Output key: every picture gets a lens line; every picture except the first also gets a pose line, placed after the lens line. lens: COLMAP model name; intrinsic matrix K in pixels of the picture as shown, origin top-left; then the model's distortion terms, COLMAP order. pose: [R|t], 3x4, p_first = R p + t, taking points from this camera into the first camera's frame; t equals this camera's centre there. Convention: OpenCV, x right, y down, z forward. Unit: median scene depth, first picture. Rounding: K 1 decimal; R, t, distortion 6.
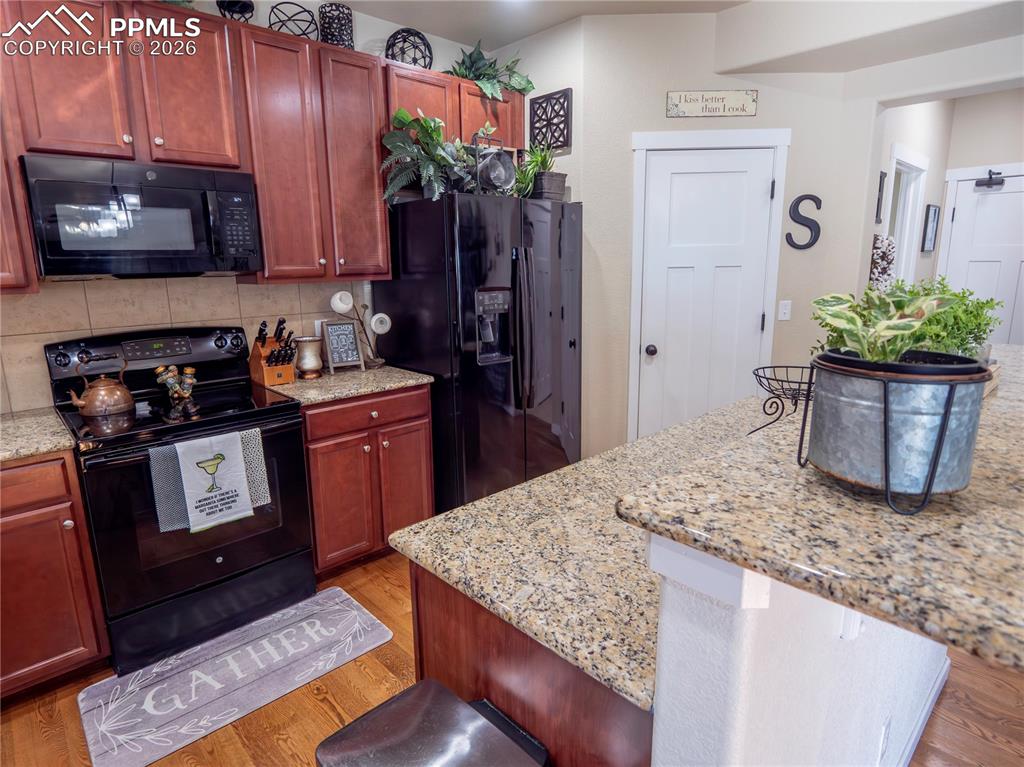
lens RADIAL K [[567.8, 0, 509.2], [0, 567.8, 377.1], [0, 0, 1]] dist [-0.005153, -0.003548]
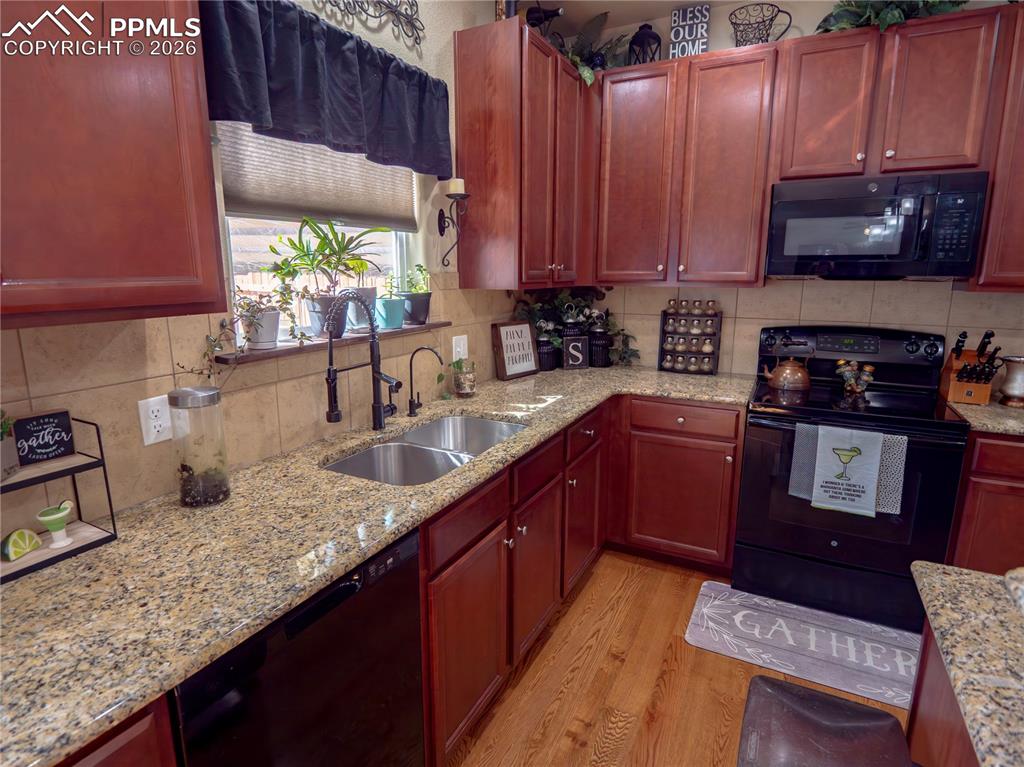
lens RADIAL K [[567.8, 0, 509.2], [0, 567.8, 377.1], [0, 0, 1]] dist [-0.005153, -0.003548]
pose [[0.335510, 0.193361, -0.921979, 0.210278], [-0.196223, 0.971585, 0.132358, -0.004673], [0.921374, 0.136506, 0.363919, 0.000935]]
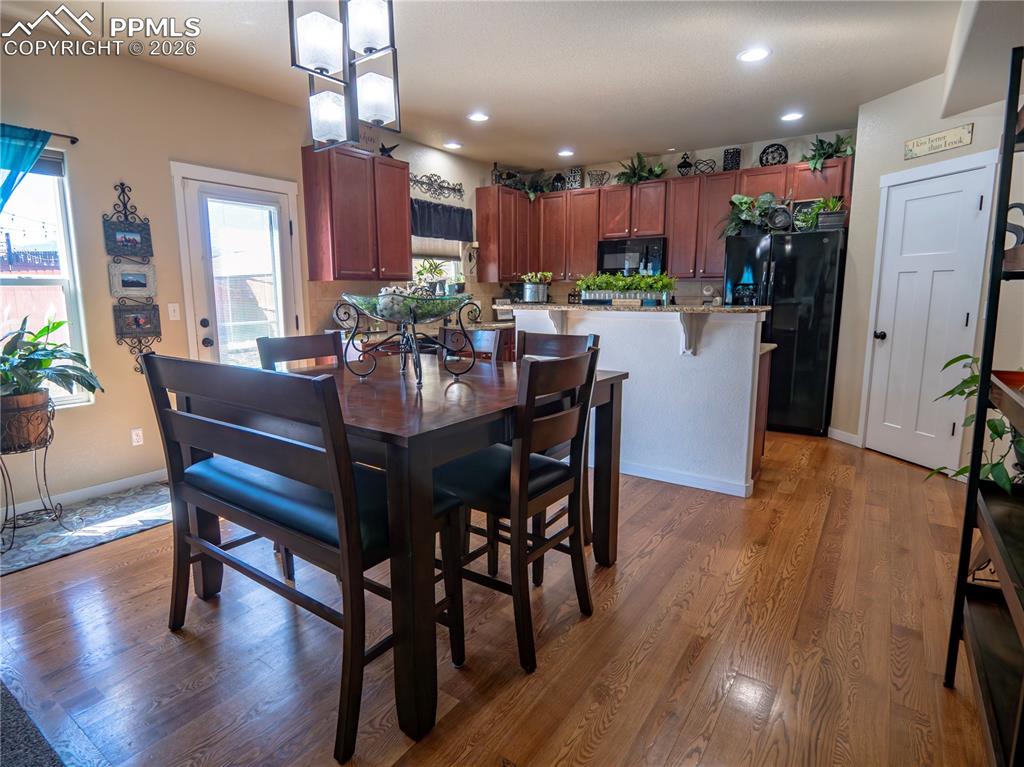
lens RADIAL K [[545.6, 0, 498.8], [0, 545.6, 374.5], [0, 0, 1]] dist [-0.010235, -0.002143]
pose [[0.204013, 0.167975, -0.964449, 2.565501], [-0.196190, 0.972199, 0.127824, 0.104604], [0.959108, 0.163137, 0.231297, -0.237025]]
